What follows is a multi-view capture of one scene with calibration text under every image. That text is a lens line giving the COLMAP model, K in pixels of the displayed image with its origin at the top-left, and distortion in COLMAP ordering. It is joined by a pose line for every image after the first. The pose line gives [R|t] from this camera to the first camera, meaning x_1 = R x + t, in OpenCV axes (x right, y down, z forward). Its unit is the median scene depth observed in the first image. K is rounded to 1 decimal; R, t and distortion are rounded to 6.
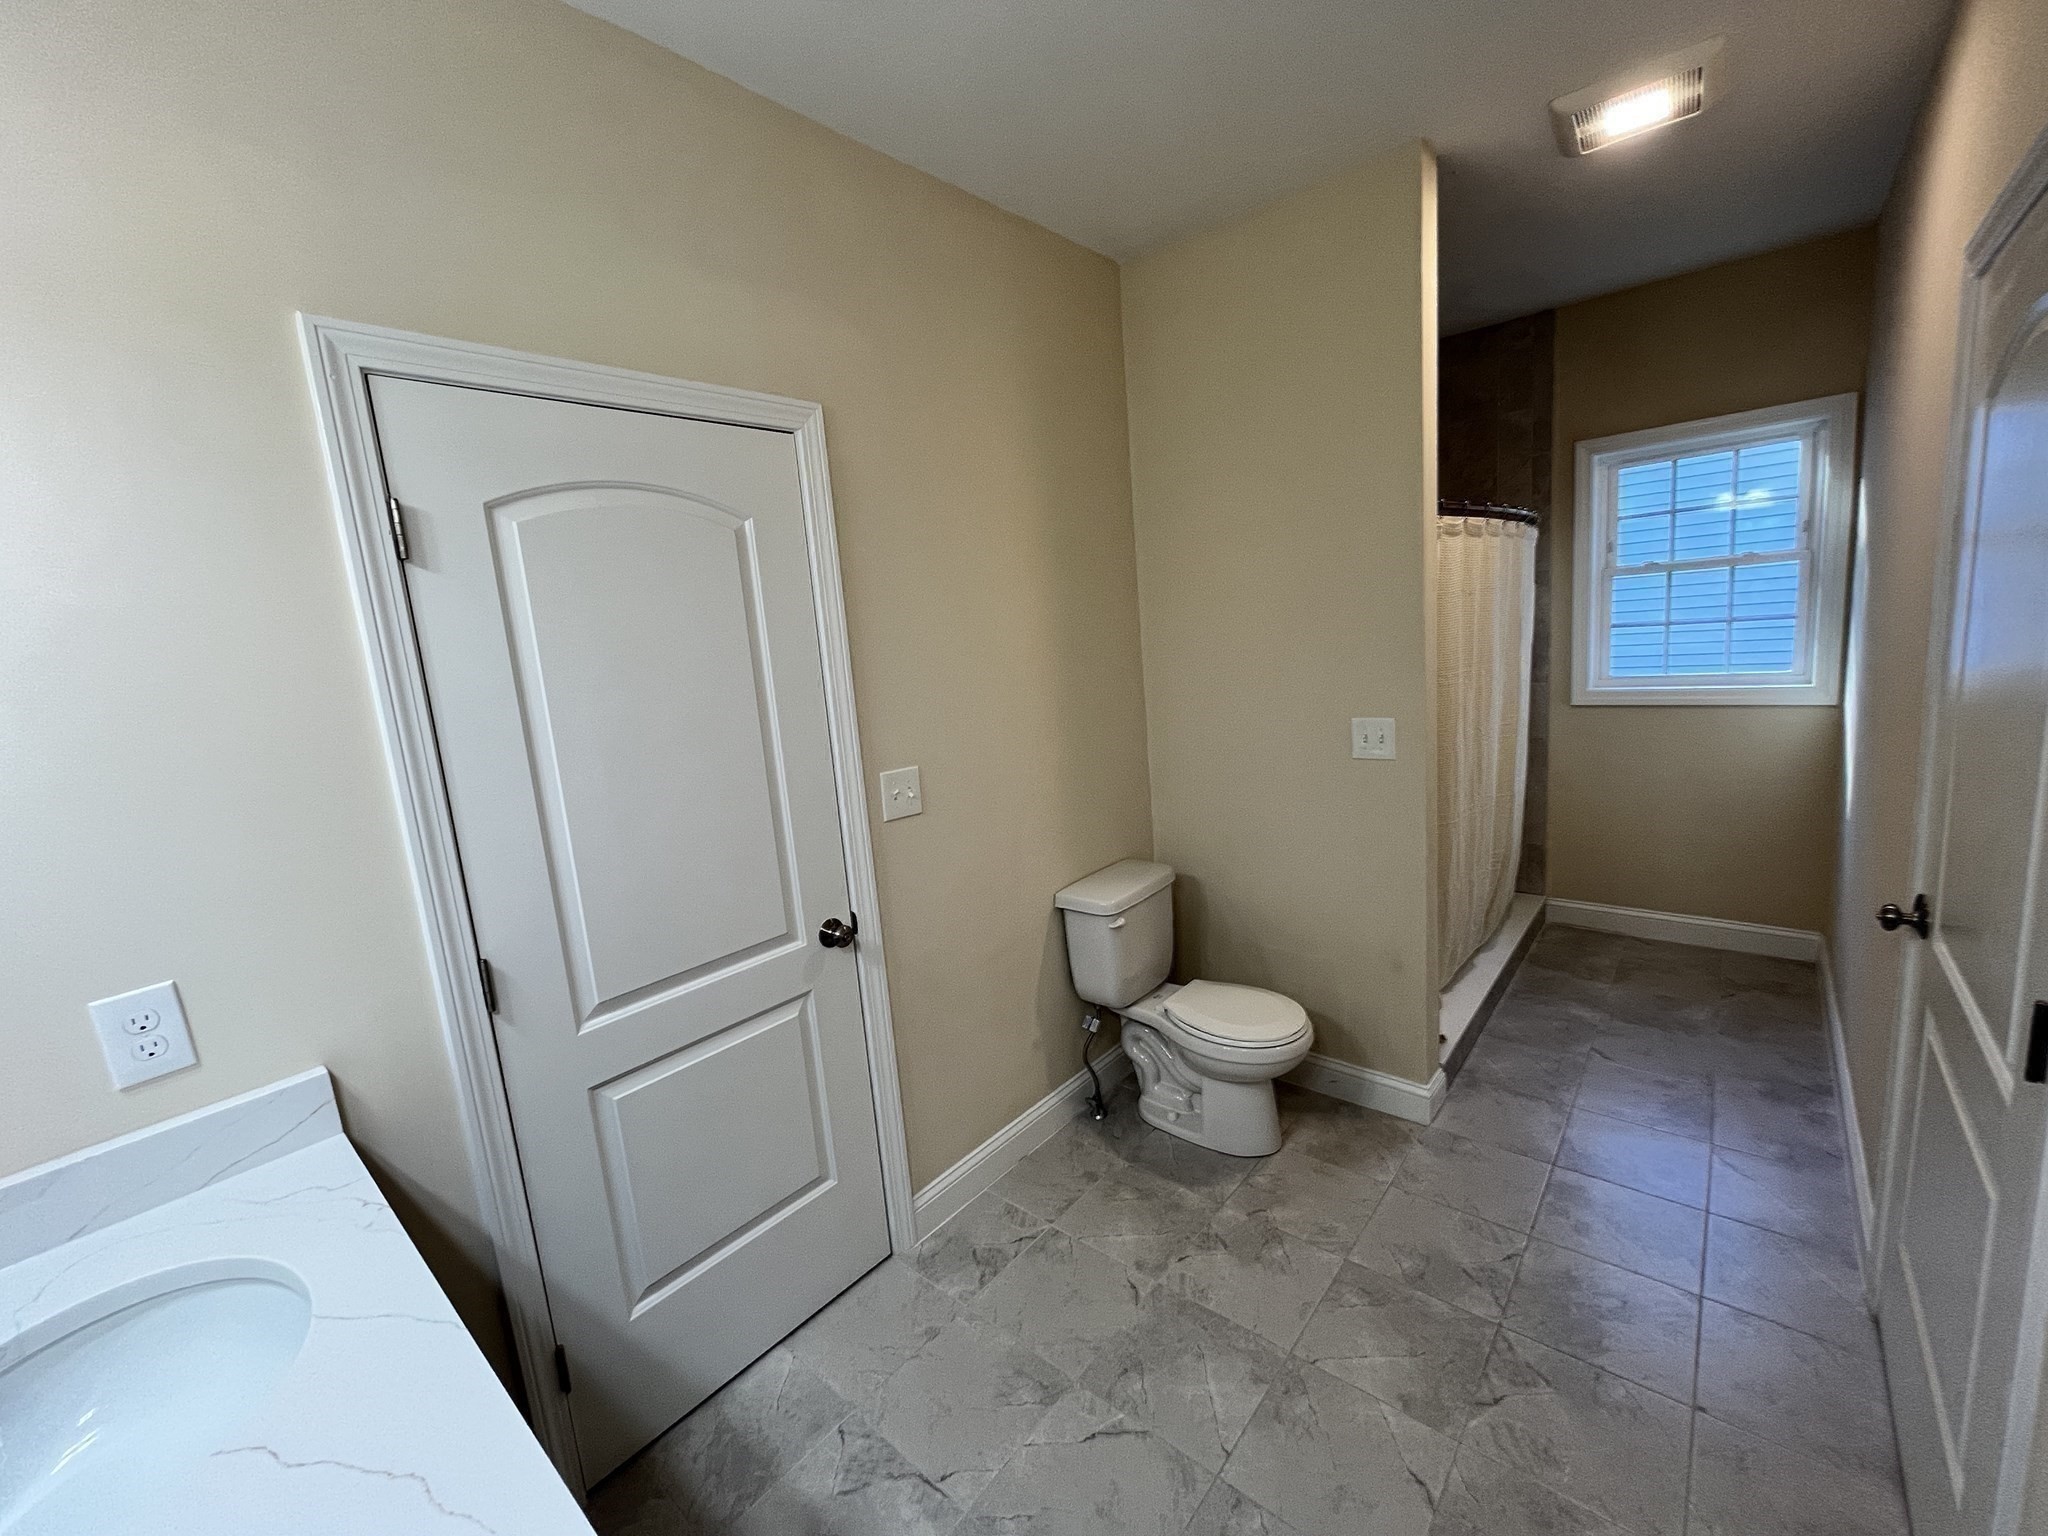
lens RADIAL K [[814.8, 0, 1024.0], [0, 814.8, 768.0], [0, 0, 1]] dist [-0.000624, 0.000210]
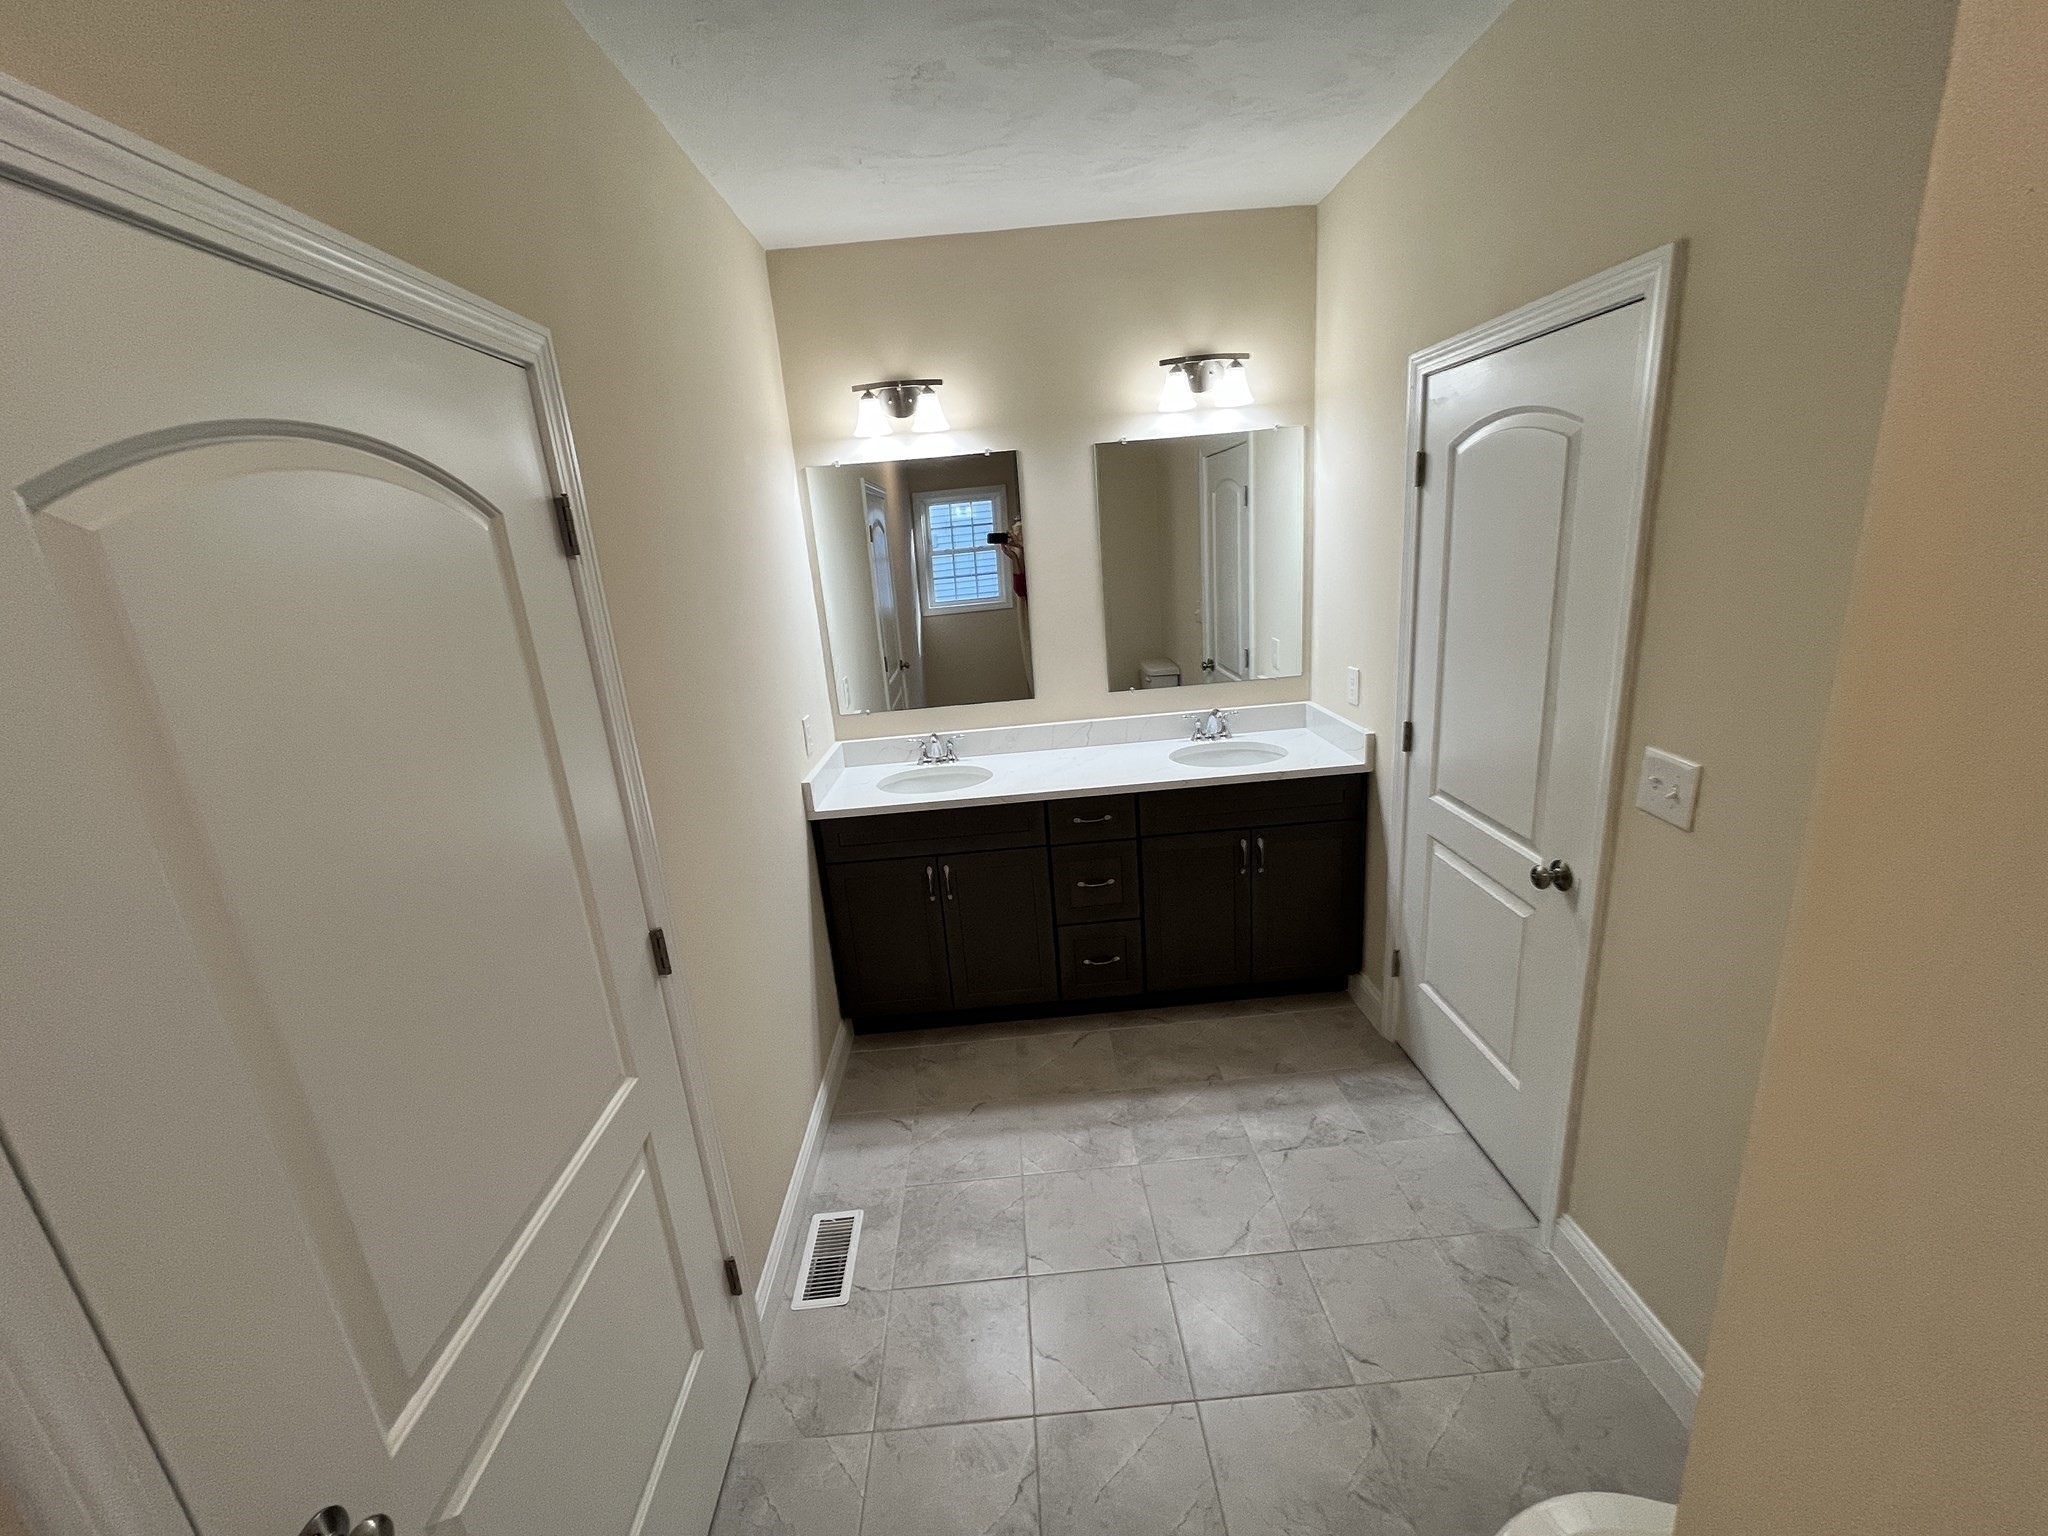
lens RADIAL K [[814.8, 0, 1024.0], [0, 814.8, 768.0], [0, 0, 1]] dist [-0.000624, 0.000210]
pose [[-0.719825, 0.318486, -0.616781, 0.792583], [0.027114, 0.900756, 0.433477, -0.350966], [0.693626, 0.295304, -0.657022, 1.223577]]
